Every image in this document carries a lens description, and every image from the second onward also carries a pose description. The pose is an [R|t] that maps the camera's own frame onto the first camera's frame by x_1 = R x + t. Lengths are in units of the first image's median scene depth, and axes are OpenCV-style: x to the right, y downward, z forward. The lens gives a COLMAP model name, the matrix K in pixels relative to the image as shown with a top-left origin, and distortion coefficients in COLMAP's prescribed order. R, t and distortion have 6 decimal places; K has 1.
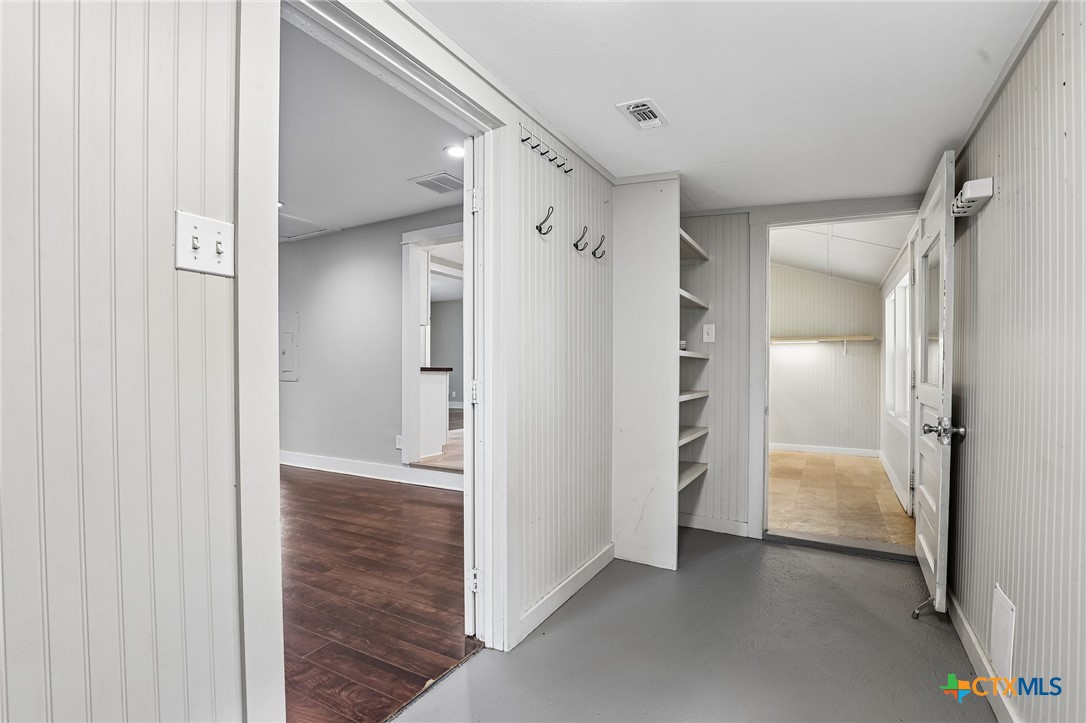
lens RADIAL K [[506.3, 0, 553.1], [0, 506.3, 366.3], [0, 0, 1]] dist [-0.024155, 0.000387]
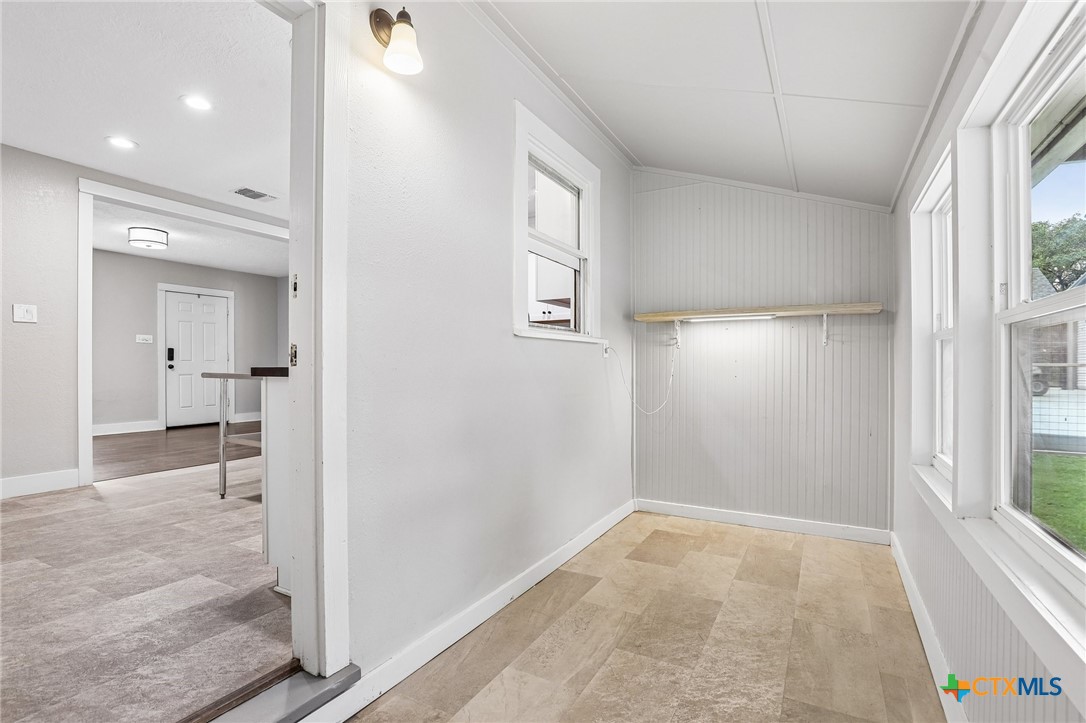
lens RADIAL K [[506.3, 0, 553.1], [0, 506.3, 366.3], [0, 0, 1]] dist [-0.024155, 0.000387]
pose [[0.999962, -0.006387, 0.005964, 0.304165], [0.006339, 0.999947, 0.008072, -0.004406], [-0.006015, -0.008034, 0.999950, 0.493621]]
